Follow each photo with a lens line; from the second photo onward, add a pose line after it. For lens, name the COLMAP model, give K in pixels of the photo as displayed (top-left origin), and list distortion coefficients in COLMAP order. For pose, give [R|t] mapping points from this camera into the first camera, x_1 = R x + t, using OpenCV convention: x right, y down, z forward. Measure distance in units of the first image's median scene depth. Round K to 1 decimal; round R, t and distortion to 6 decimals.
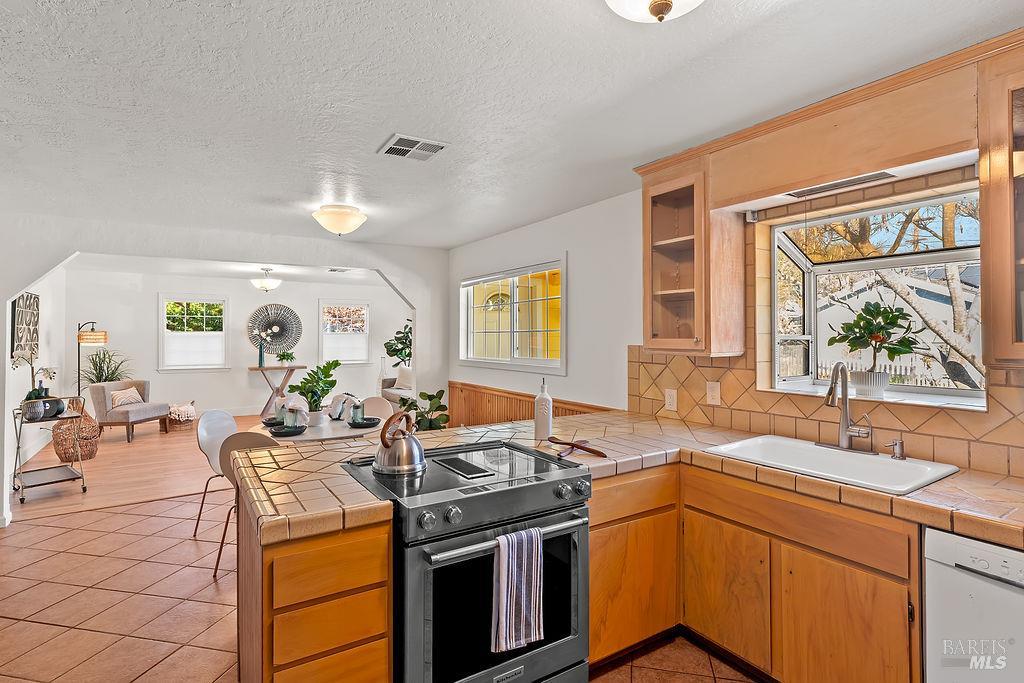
lens RADIAL K [[507.5, 0, 509.2], [0, 507.5, 330.8], [0, 0, 1]] dist [-0.009338, 0.005047]
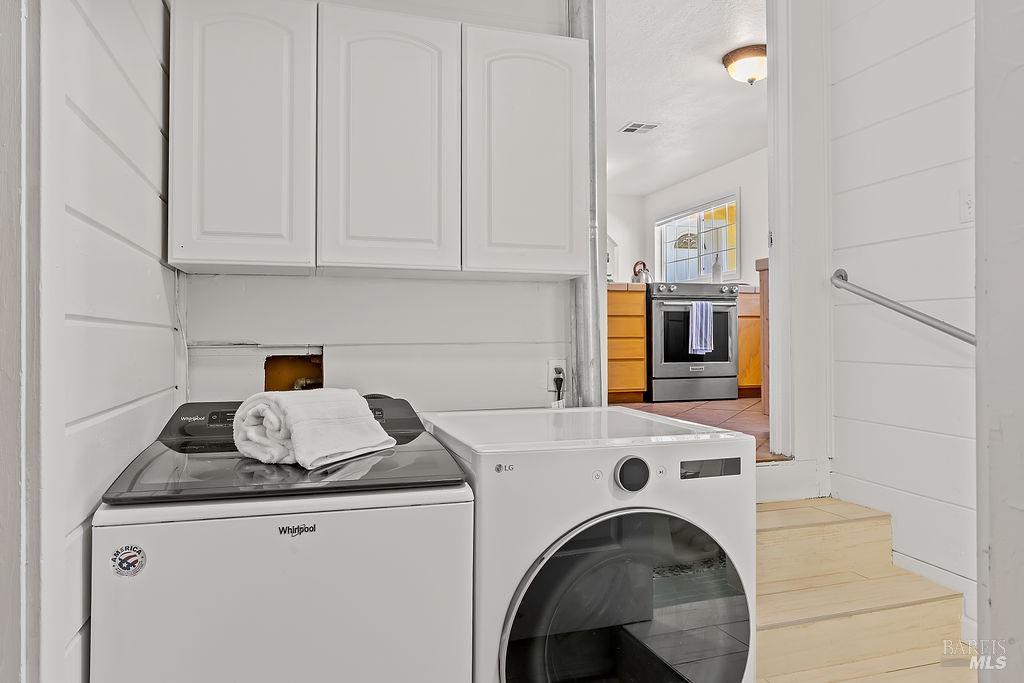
lens RADIAL K [[679.3, 0, 516.5], [0, 679.3, 324.4], [0, 0, 1]] dist [0.004827, 0.001194]
pose [[0.966281, -0.009244, -0.257323, 0.001065], [0.006368, 0.999908, -0.012007, 0.317338], [0.257410, 0.009964, 0.966251, -1.256959]]
